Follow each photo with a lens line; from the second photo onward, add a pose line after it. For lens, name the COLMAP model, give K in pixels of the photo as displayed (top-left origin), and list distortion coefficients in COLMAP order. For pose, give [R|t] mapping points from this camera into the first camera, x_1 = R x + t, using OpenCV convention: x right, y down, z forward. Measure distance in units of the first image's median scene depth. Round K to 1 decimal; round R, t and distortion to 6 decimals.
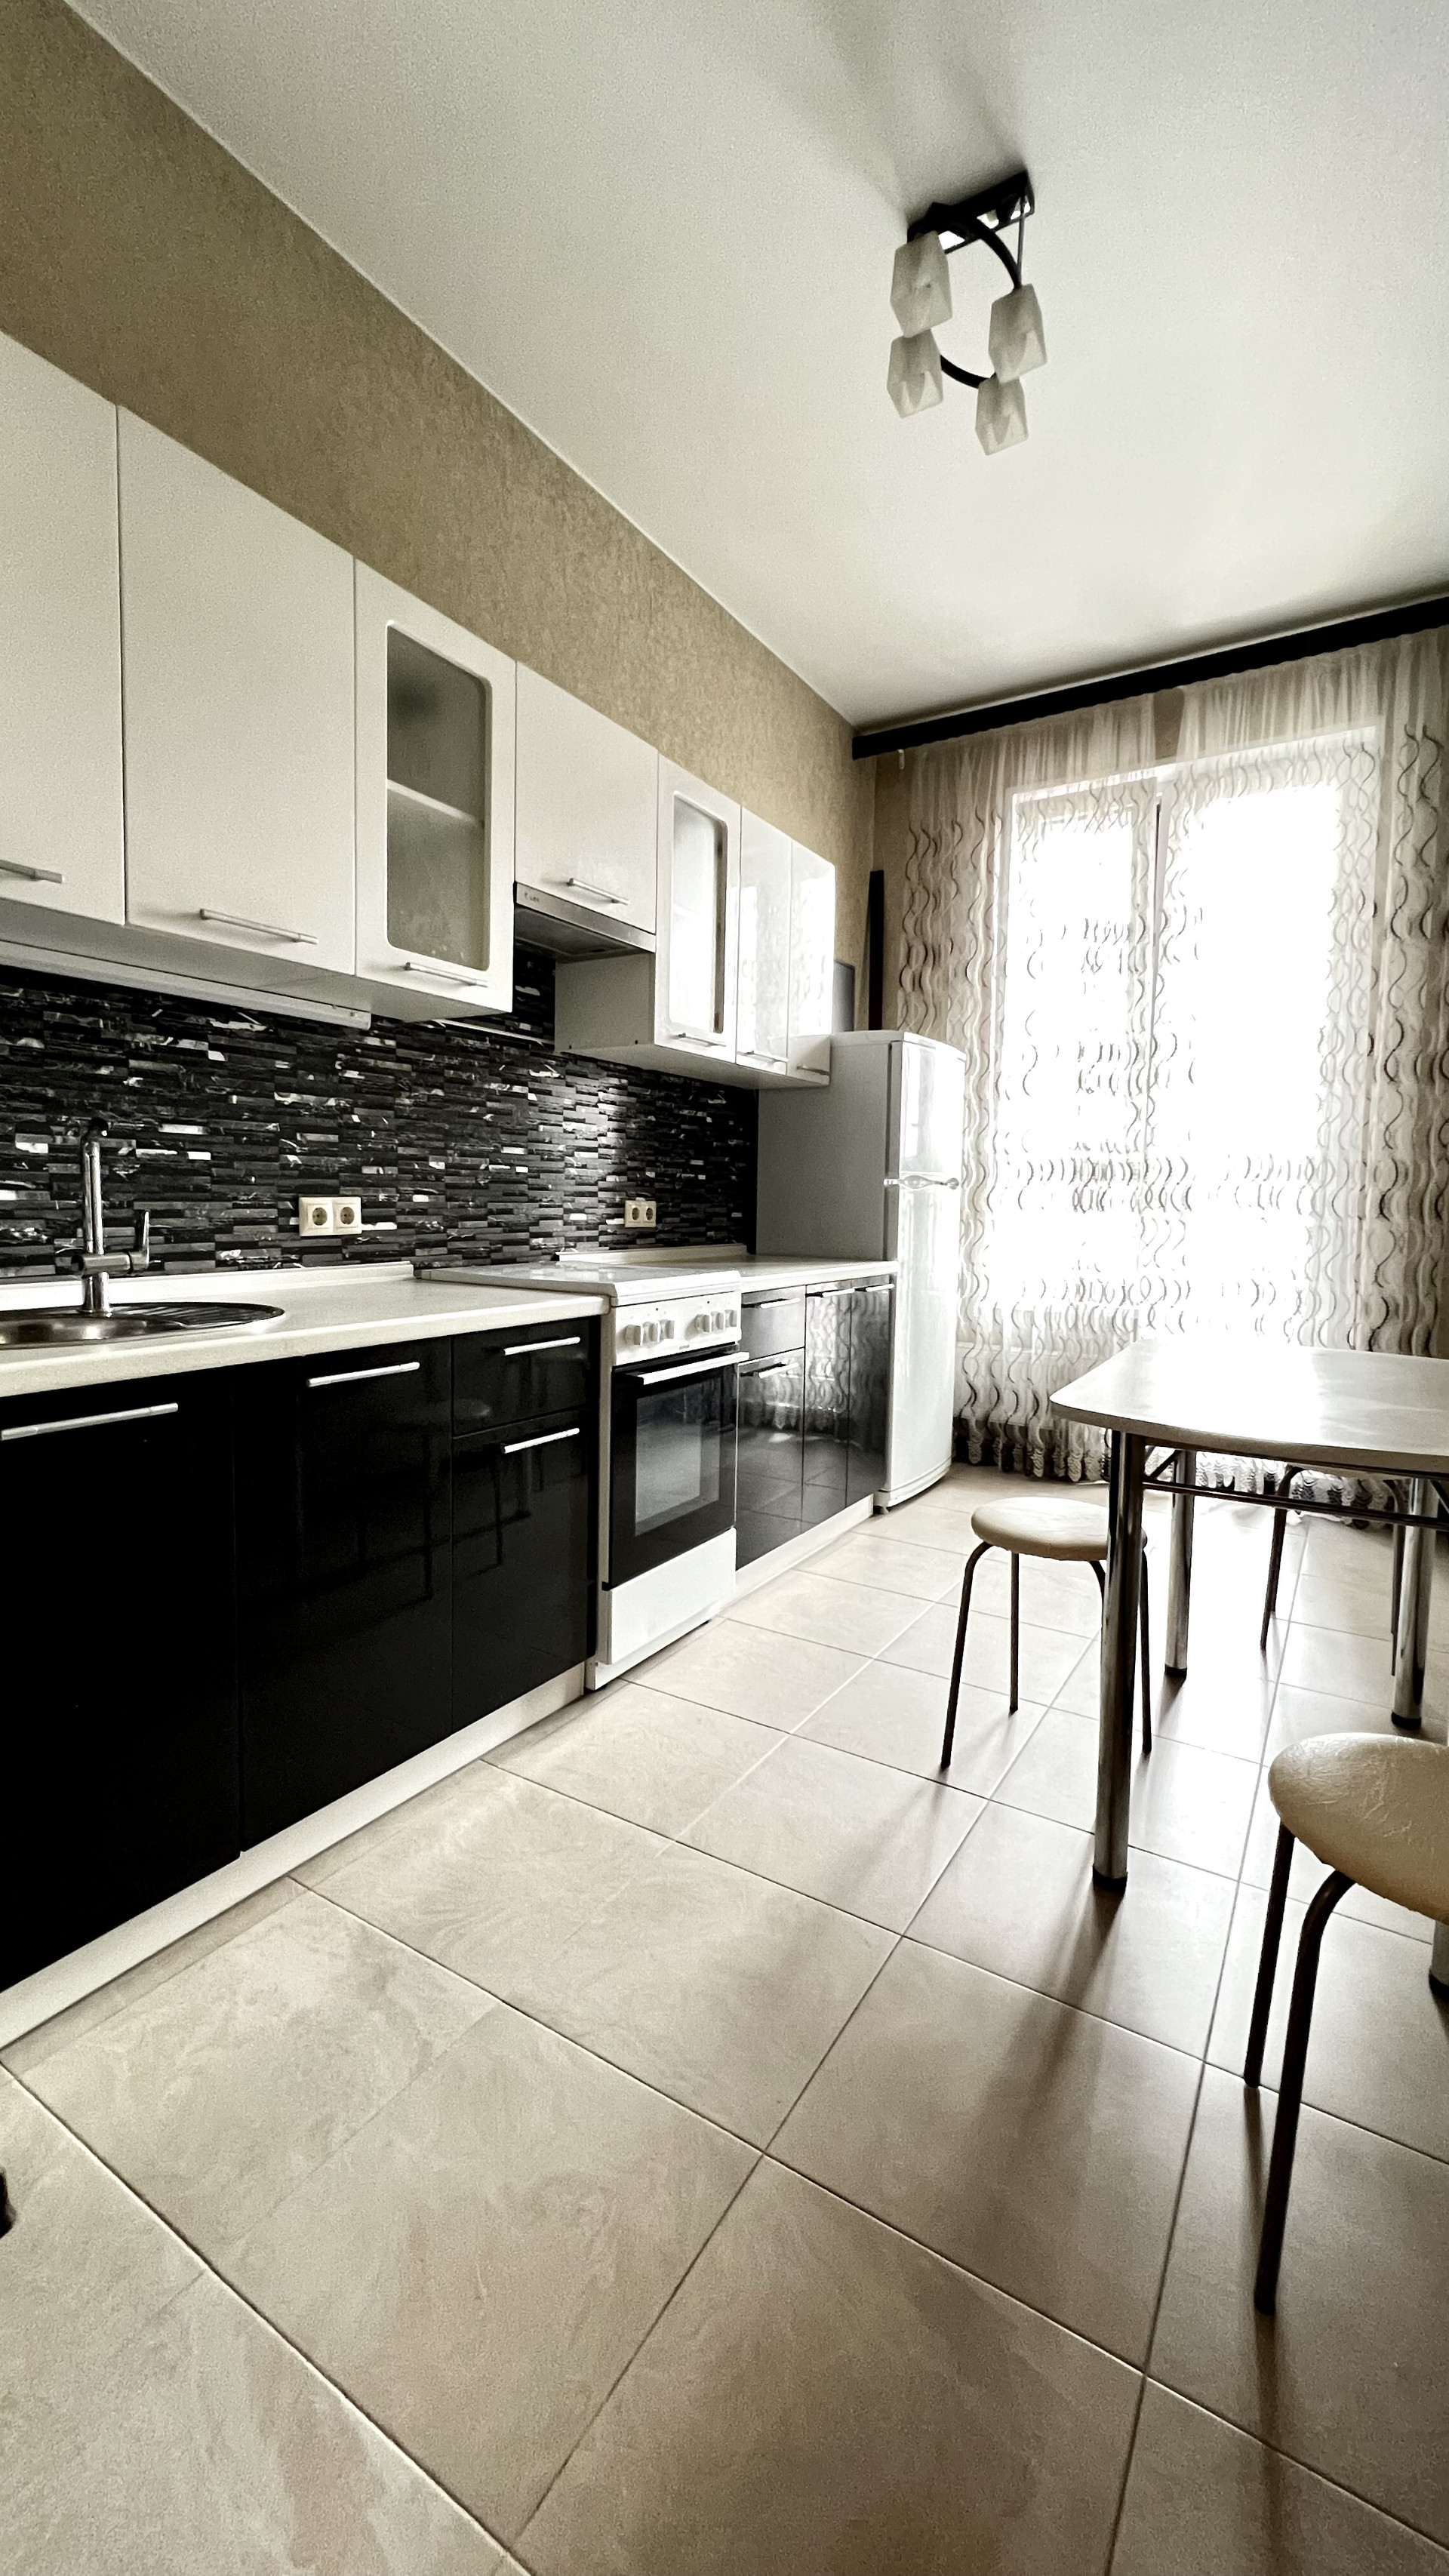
lens RADIAL K [[1024.9, 0, 735.4], [0, 1024.9, 1282.1], [0, 0, 1]] dist [-0.001044, -0.000091]
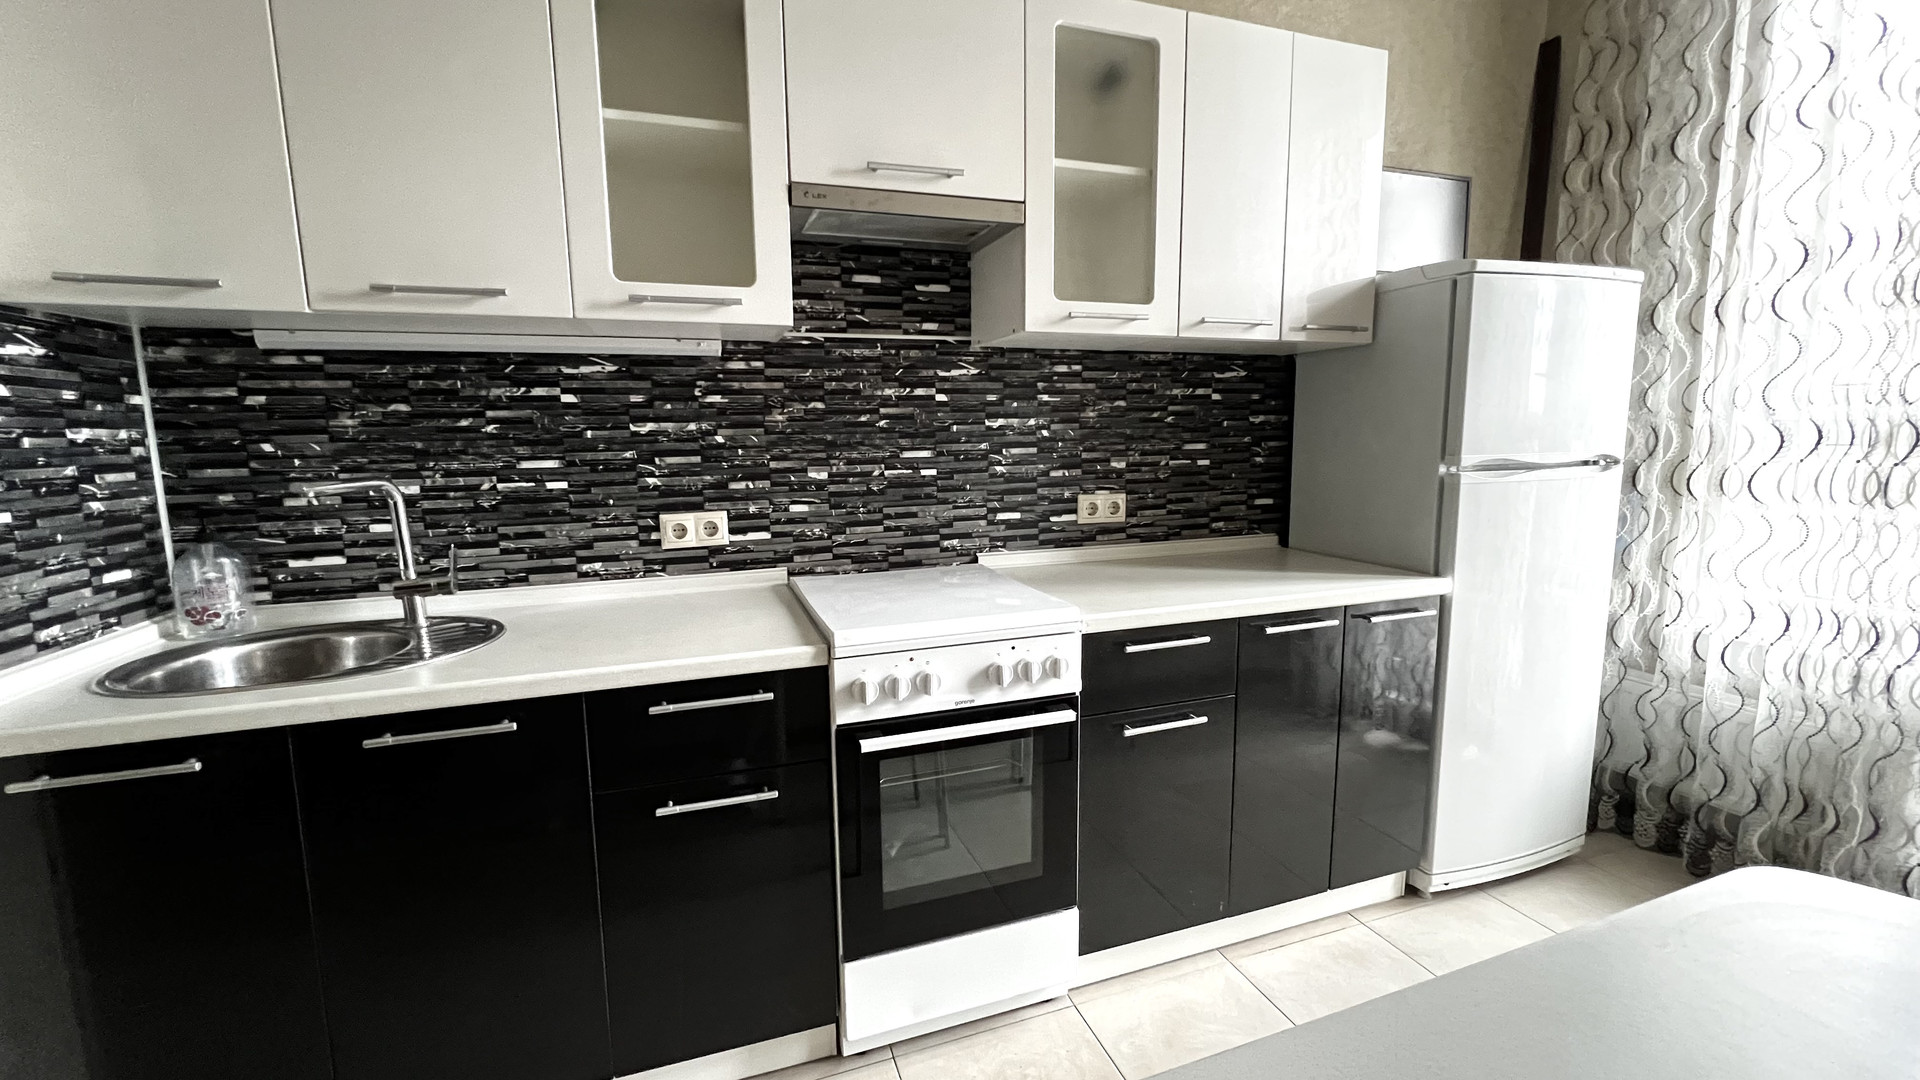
lens RADIAL K [[763.9, 0, 952.9], [0, 763.9, 537.3], [0, 0, 1]] dist [-0.001044, -0.000091]
pose [[0.774710, 0.056992, -0.629743, 0.335621], [-0.023723, 0.997848, 0.061122, -0.110925], [0.631871, -0.032413, 0.774395, 0.524171]]
